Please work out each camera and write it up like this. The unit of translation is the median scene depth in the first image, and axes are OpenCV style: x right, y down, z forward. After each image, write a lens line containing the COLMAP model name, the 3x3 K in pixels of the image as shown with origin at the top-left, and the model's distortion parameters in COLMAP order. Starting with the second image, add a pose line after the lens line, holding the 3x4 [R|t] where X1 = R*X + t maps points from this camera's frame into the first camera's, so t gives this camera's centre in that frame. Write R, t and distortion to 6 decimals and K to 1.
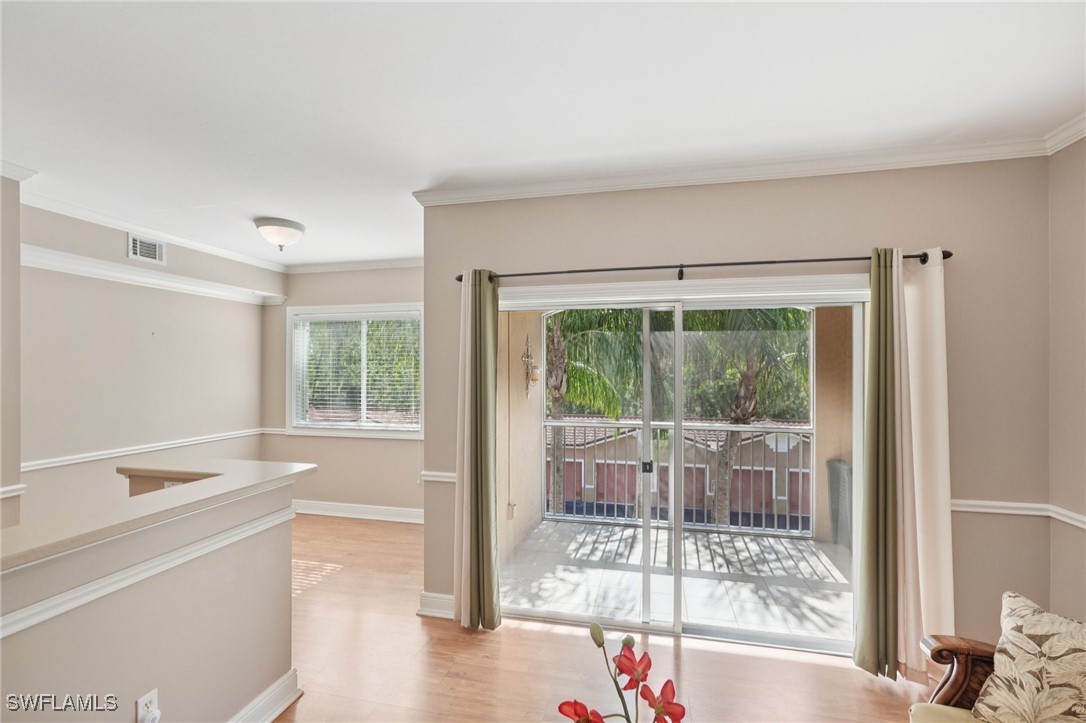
lens RADIAL K [[485.0, 0, 535.5], [0, 485.0, 361.5], [0, 0, 1]] dist [-0.005691, 0.001466]
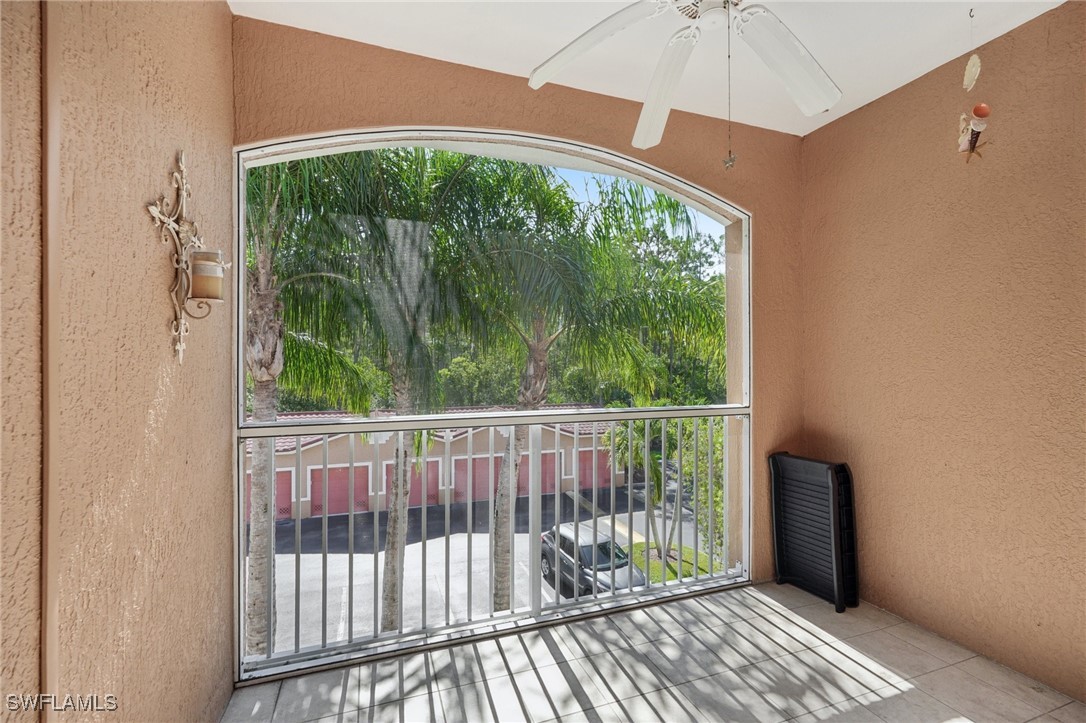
lens RADIAL K [[485.0, 0, 538.6], [0, 485.0, 358.0], [0, 0, 1]] dist [-0.005691, 0.001466]
pose [[0.839228, 0.003532, 0.543769, 0.005133], [-0.008141, 0.999948, 0.006070, 0.041104], [-0.543719, -0.009521, 0.839213, 0.345459]]
